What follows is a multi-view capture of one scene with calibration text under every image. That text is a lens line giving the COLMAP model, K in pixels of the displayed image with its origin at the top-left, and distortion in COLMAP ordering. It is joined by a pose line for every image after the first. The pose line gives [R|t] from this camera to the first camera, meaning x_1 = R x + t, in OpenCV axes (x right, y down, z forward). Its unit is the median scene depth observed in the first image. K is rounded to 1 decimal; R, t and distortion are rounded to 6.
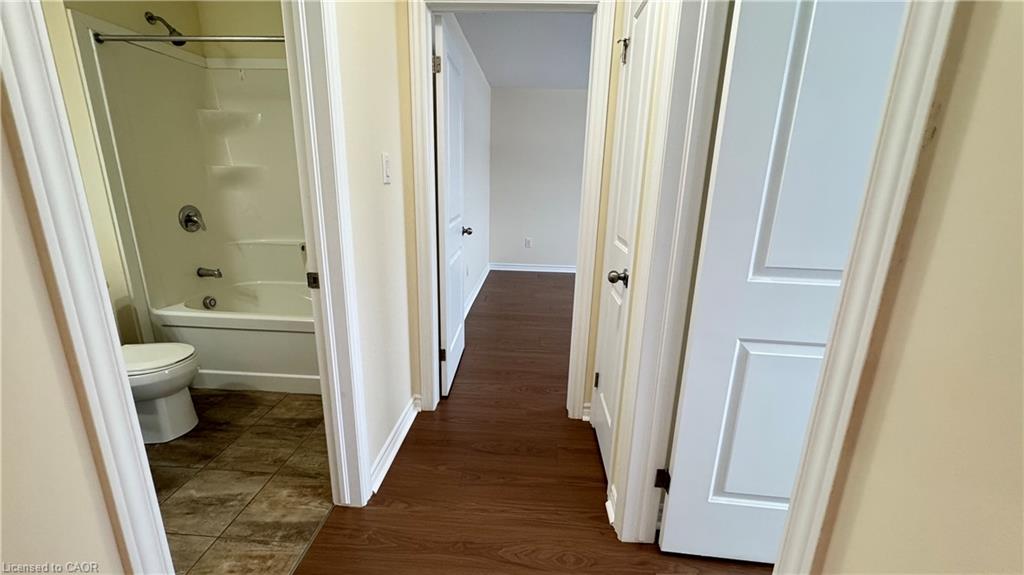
lens RADIAL K [[410.1, 0, 512.2], [0, 410.1, 285.8], [0, 0, 1]] dist [-0.002750, -0.000057]
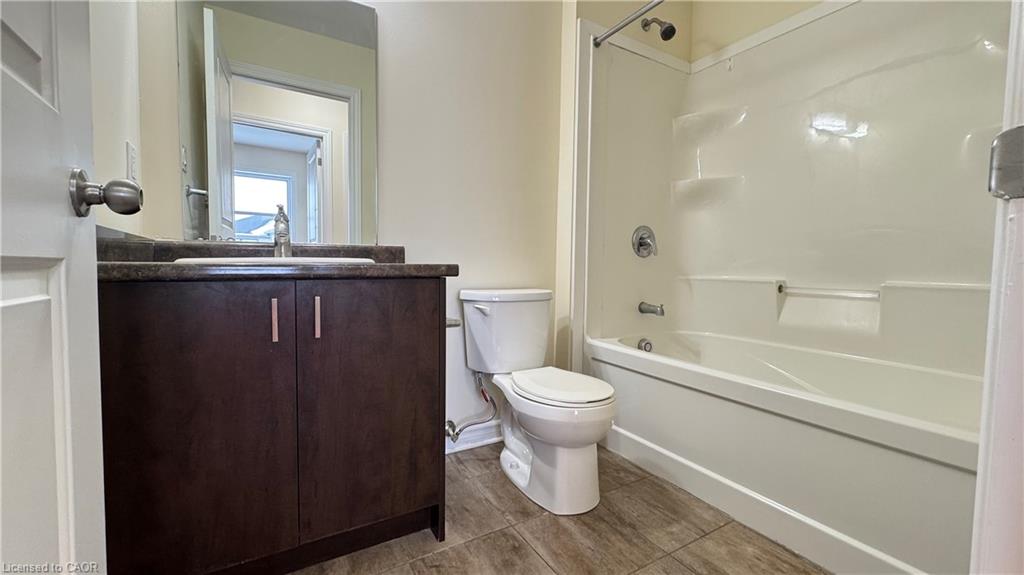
lens RADIAL K [[410.1, 0, 512.2], [0, 410.1, 285.8], [0, 0, 1]] dist [-0.002750, -0.000057]
pose [[0.560507, 0.027950, -0.827678, -0.266135], [-0.214664, 0.970174, -0.112610, 0.082992], [0.799844, 0.240792, 0.549789, 0.383193]]
